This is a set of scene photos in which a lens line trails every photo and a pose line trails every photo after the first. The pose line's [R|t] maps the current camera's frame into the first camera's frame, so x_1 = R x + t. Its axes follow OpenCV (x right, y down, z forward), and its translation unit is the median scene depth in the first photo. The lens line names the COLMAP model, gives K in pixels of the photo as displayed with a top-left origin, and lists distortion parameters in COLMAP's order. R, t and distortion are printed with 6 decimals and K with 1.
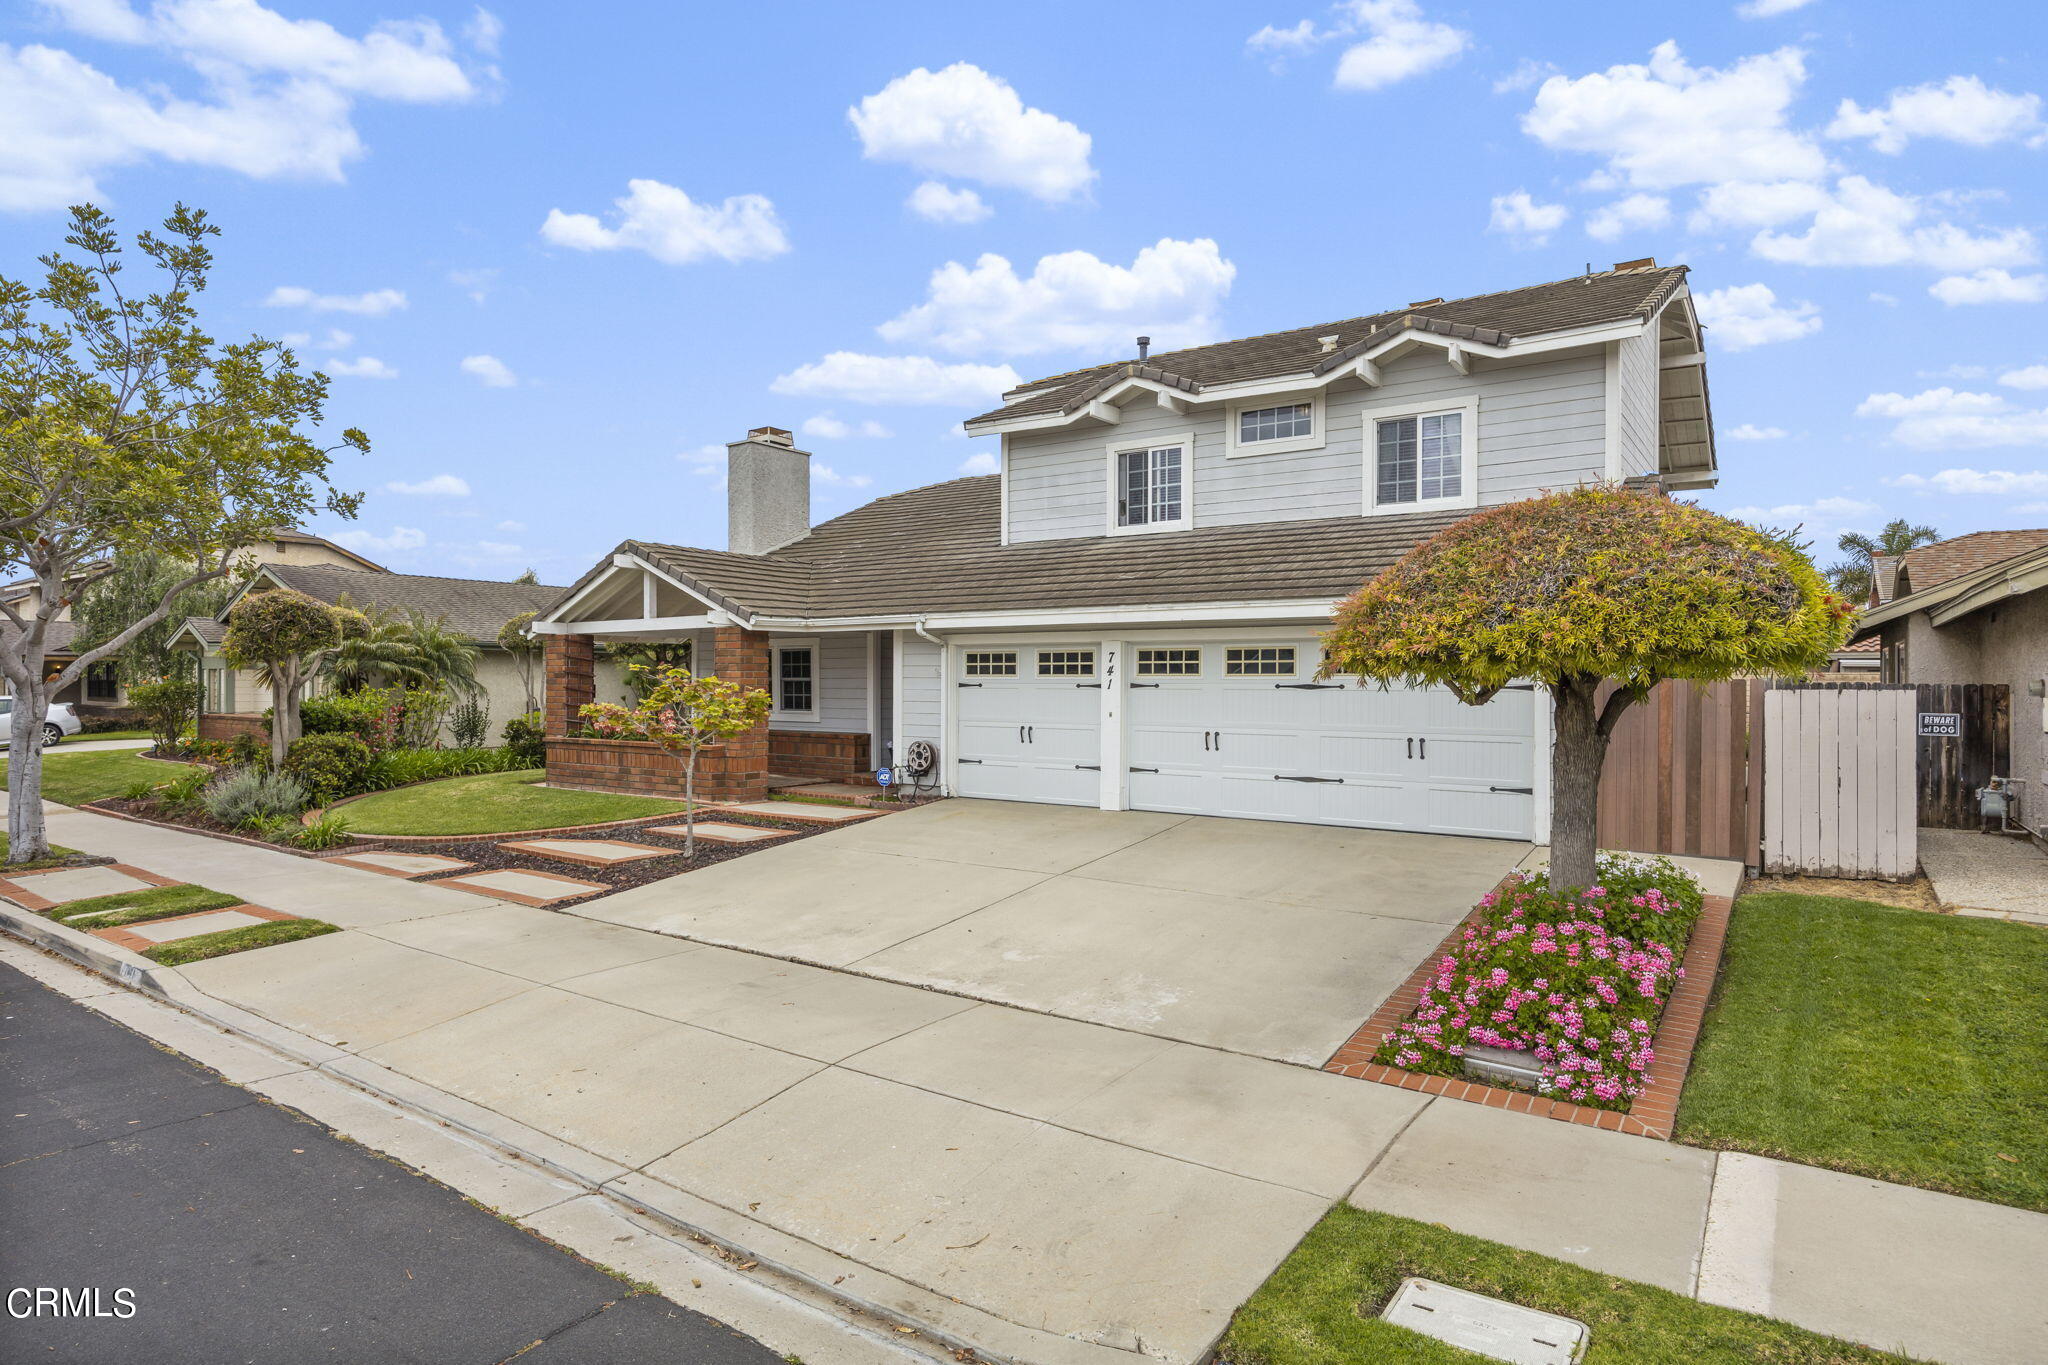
lens RADIAL K [[1116.2, 0, 977.2], [0, 1116.2, 679.4], [0, 0, 1]] dist [-0.003701, -0.000311]
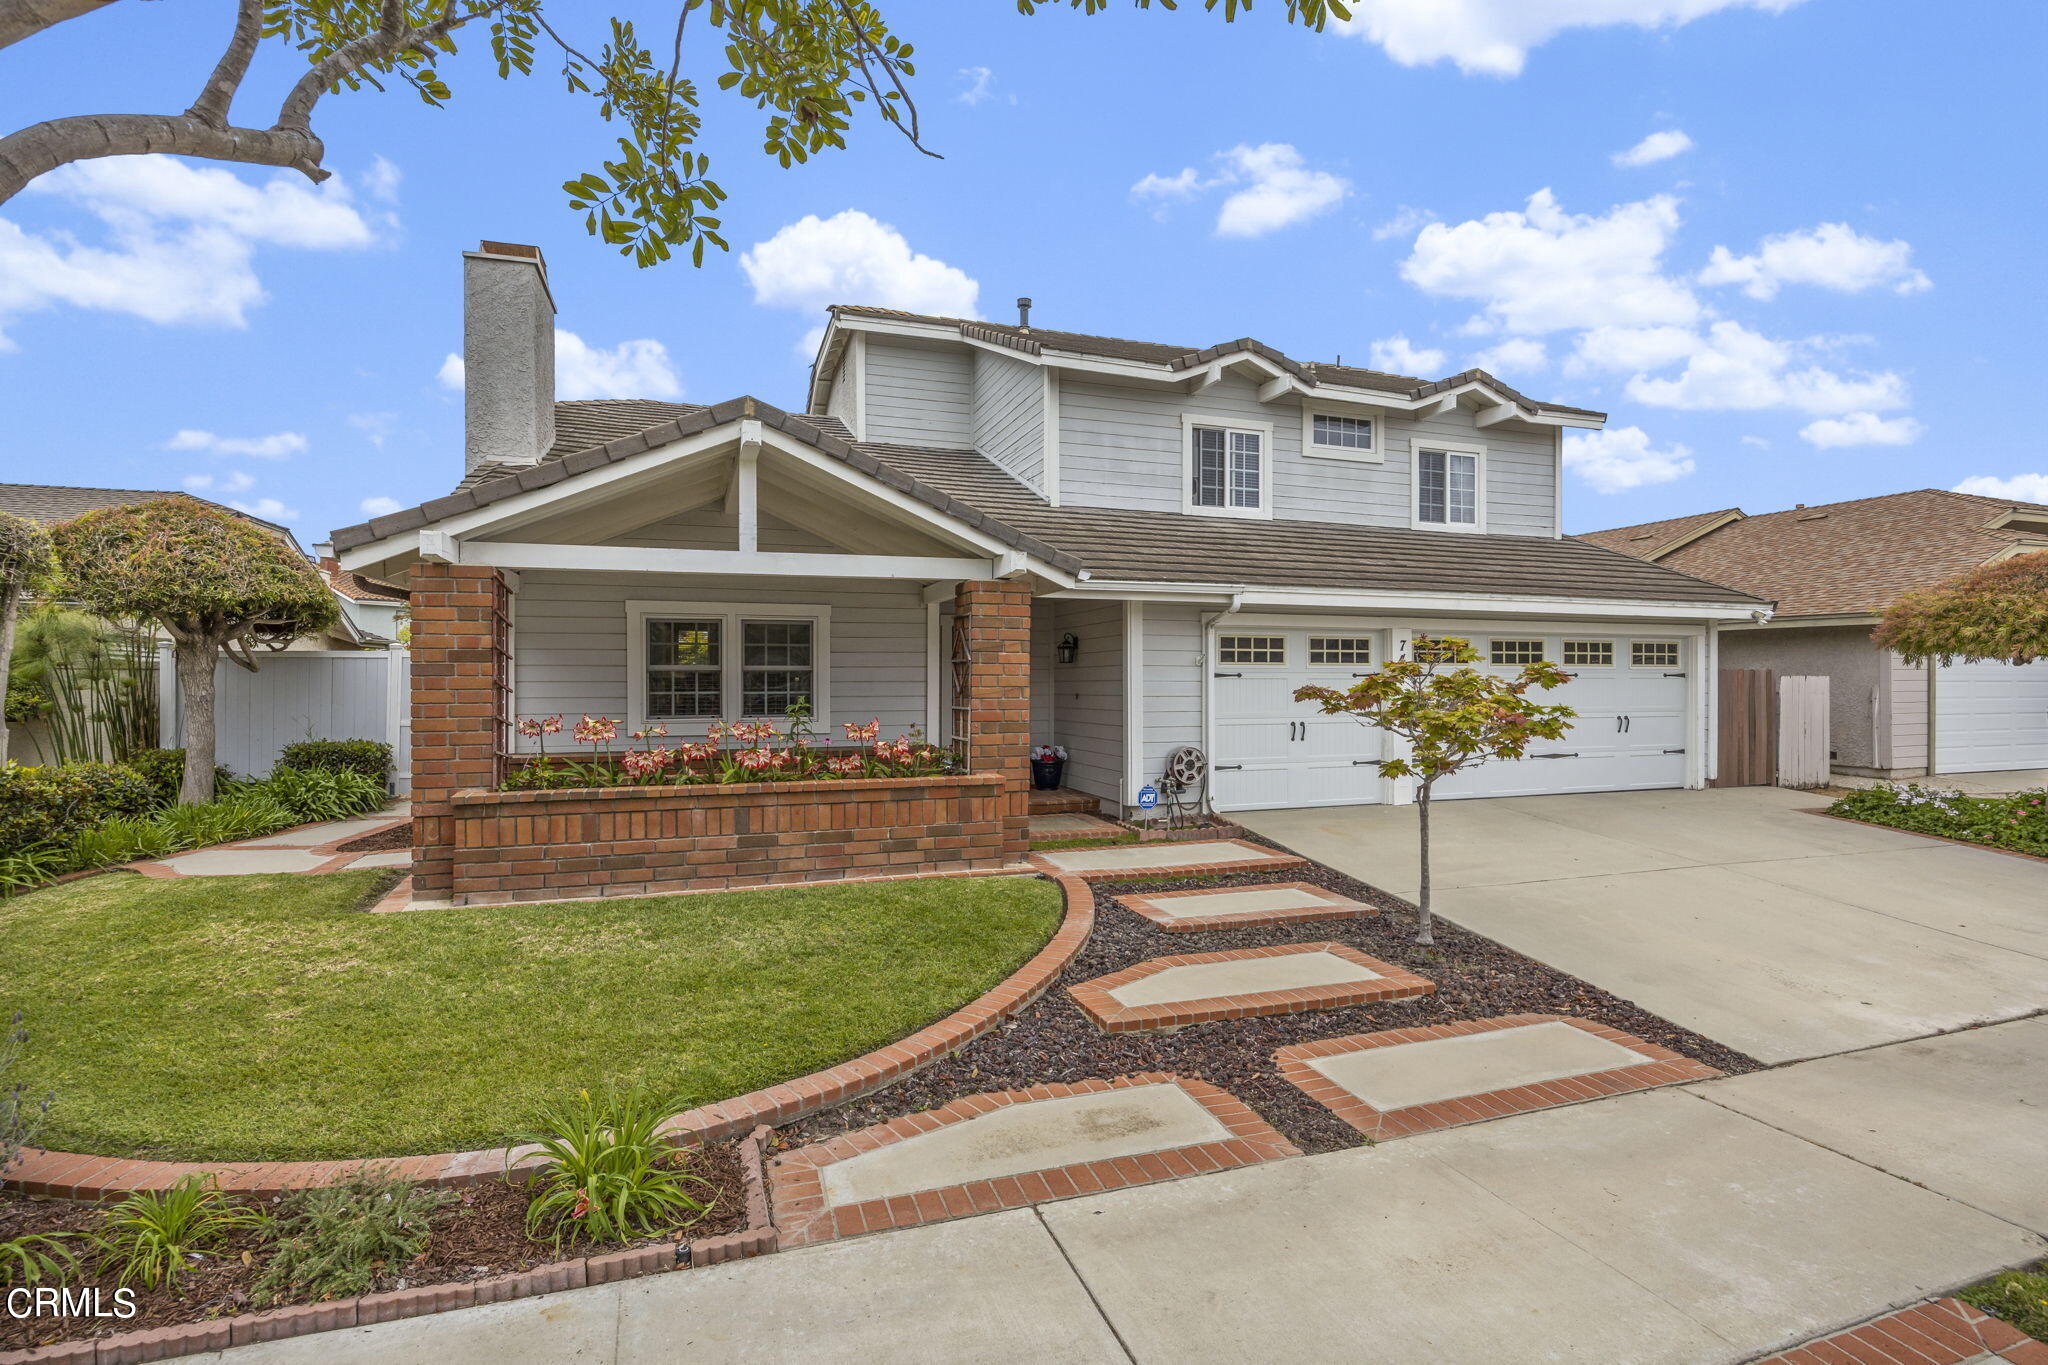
lens RADIAL K [[966.2, 0, 1024.0], [0, 966.2, 682.5], [0, 0, 1]] dist [-0.006017, -0.000492]
pose [[0.576682, -0.012154, 0.816878, -0.640272], [-0.003484, 0.999844, 0.017336, -0.001123], [-0.816961, -0.012843, 0.576549, 0.665306]]
